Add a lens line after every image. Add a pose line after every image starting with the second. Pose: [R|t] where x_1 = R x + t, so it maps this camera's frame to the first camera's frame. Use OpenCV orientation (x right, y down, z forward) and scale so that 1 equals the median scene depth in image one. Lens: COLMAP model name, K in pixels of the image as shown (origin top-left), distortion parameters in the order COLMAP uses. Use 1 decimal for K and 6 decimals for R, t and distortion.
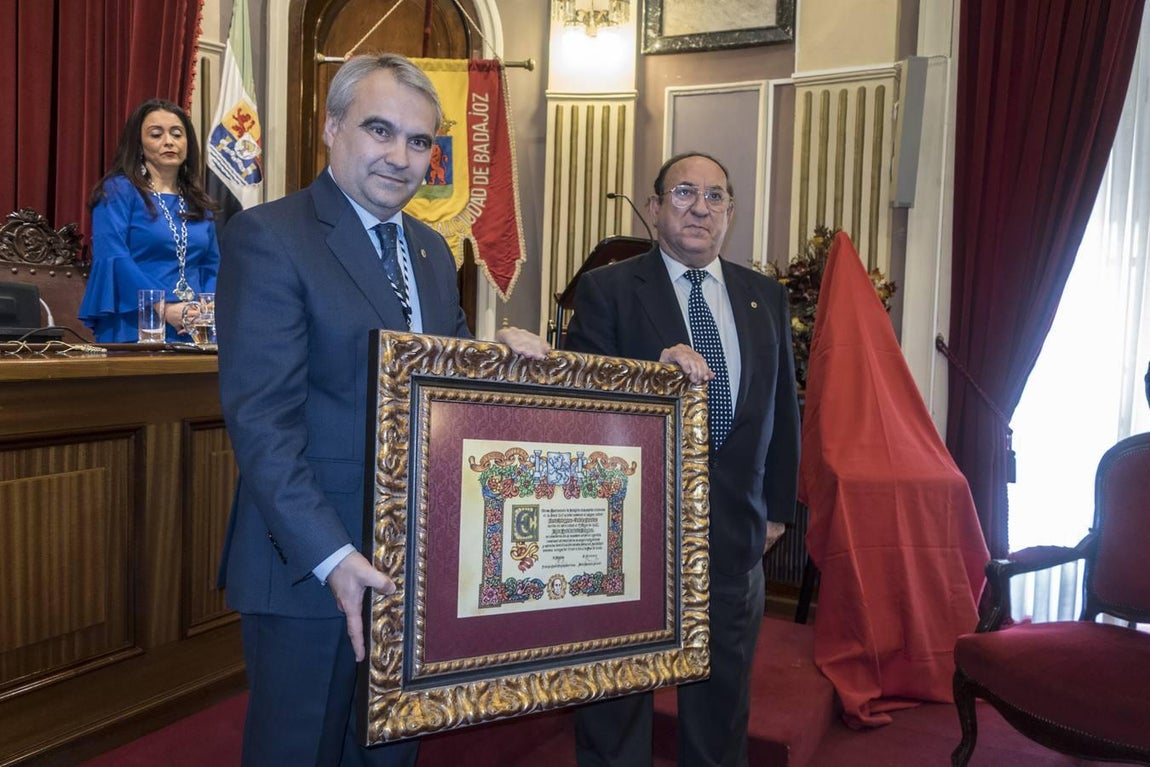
lens RADIAL K [[909.2, 0, 552.2], [0, 909.2, 347.6], [0, 0, 1]] dist [-0.006917, 0.008094]
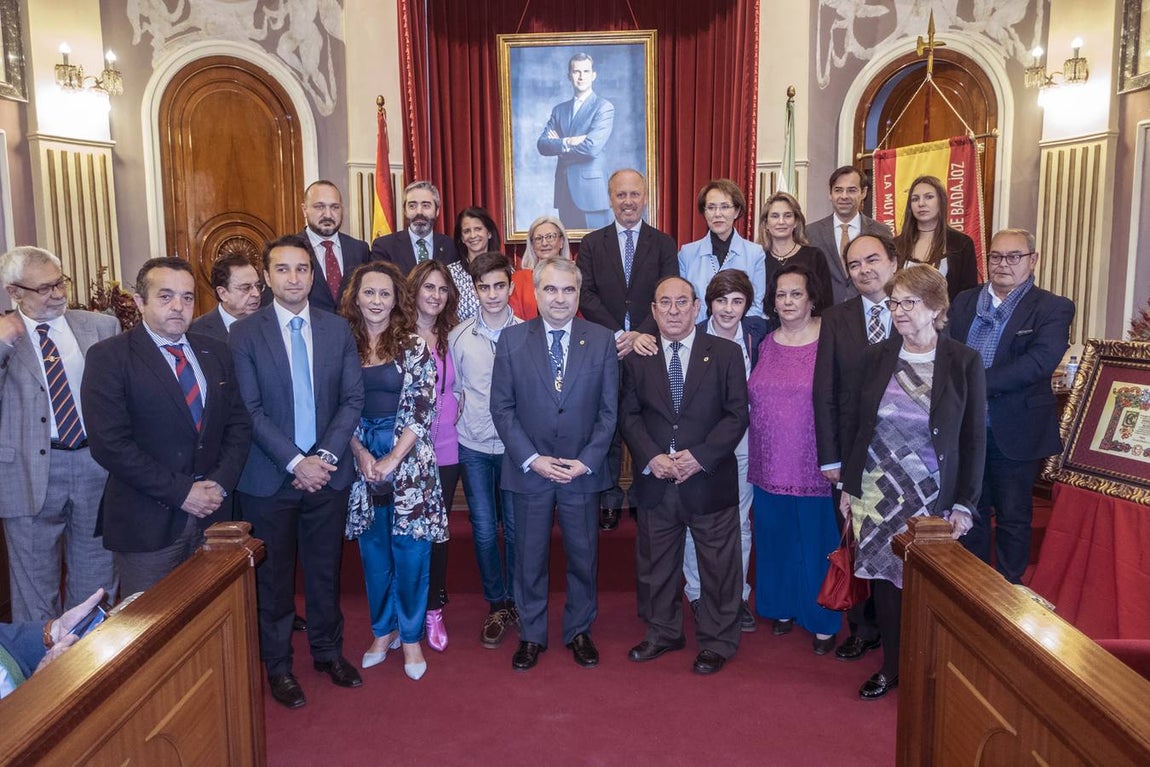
lens RADIAL K [[909.2, 0, 575.3], [0, 909.2, 385.5], [0, 0, 1]] dist [-0.006917, 0.008094]
pose [[0.474785, 0.084666, -0.876020, 0.849926], [0.003353, 0.995181, 0.098000, -0.086878], [0.880096, -0.049466, 0.472213, -0.139599]]
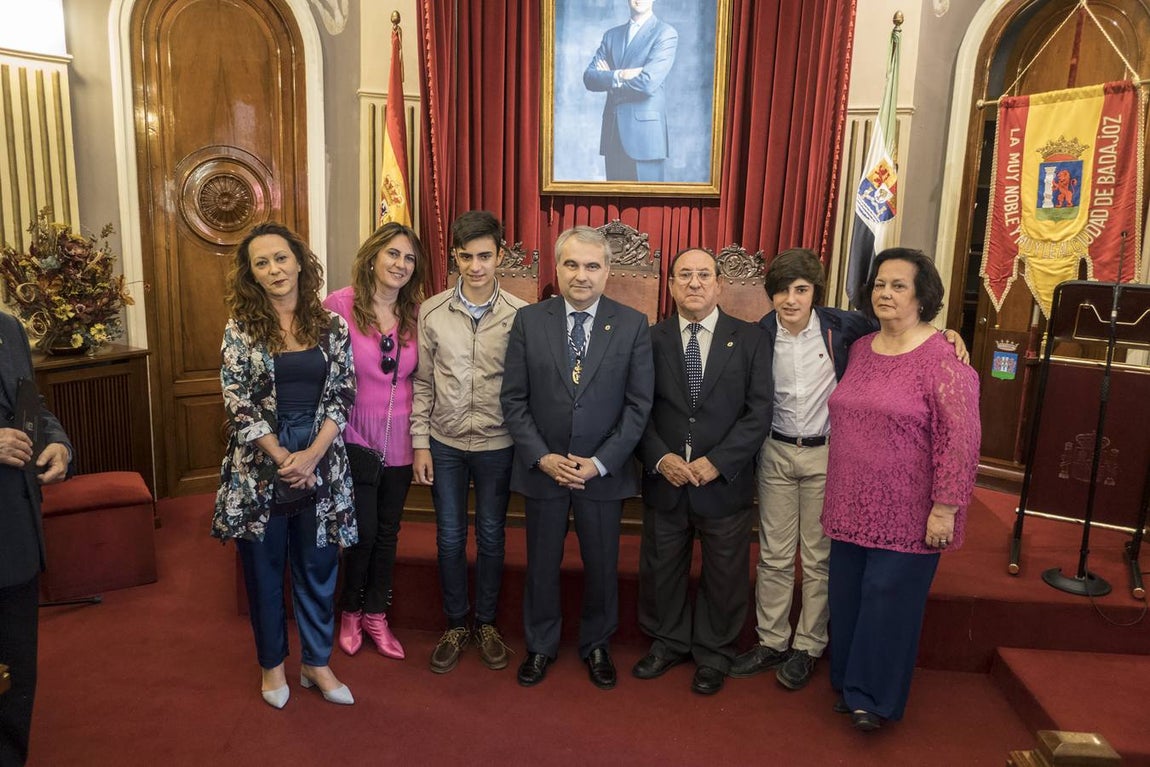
lens RADIAL K [[909.2, 0, 574.8], [0, 909.2, 387.1], [0, 0, 1]] dist [-0.006917, 0.008094]
pose [[0.391429, 0.164286, -0.905424, 0.663272], [-0.041784, 0.986093, 0.160859, -0.116948], [0.919259, -0.025132, 0.392850, 0.029124]]
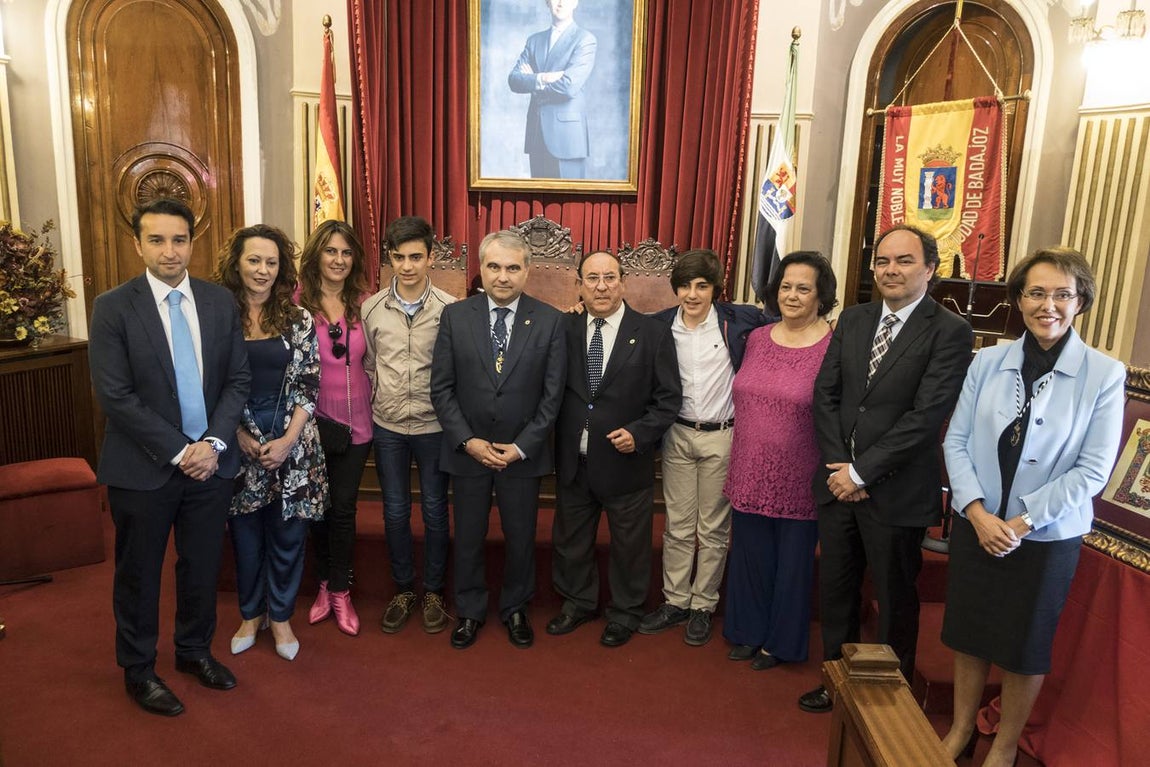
lens RADIAL K [[909.2, 0, 573.4], [0, 909.2, 386.3], [0, 0, 1]] dist [-0.006917, 0.008094]
pose [[0.451752, 0.178770, -0.874049, 0.749119], [-0.045700, 0.983069, 0.177448, -0.138525], [0.890972, -0.040219, 0.452273, 0.009647]]
